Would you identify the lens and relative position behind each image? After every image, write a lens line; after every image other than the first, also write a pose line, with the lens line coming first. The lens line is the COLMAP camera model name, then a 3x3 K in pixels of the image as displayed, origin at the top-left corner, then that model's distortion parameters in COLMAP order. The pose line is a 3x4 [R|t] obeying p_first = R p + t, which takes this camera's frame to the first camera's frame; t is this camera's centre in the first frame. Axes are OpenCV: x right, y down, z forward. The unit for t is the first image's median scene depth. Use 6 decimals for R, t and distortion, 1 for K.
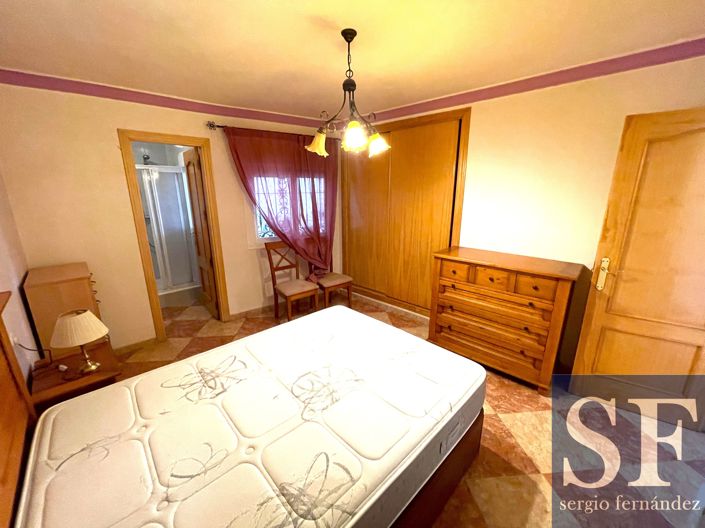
lens RADIAL K [[284.0, 0, 348.9], [0, 284.0, 263.5], [0, 0, 1]] dist [-0.003292, 0.001373]
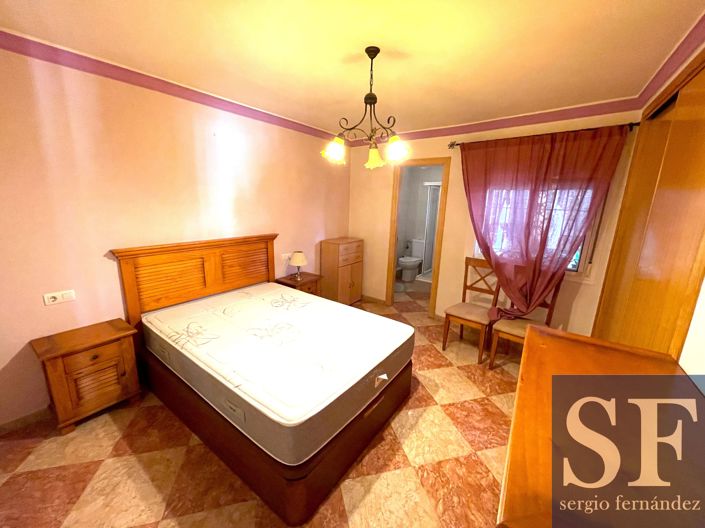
lens RADIAL K [[284.0, 0, 350.4], [0, 284.0, 261.4], [0, 0, 1]] dist [-0.003292, 0.001373]
pose [[0.167976, 0.226193, -0.959490, 0.606616], [-0.283402, 0.943311, 0.172764, -0.122487], [0.944176, 0.242901, 0.222557, 0.453849]]
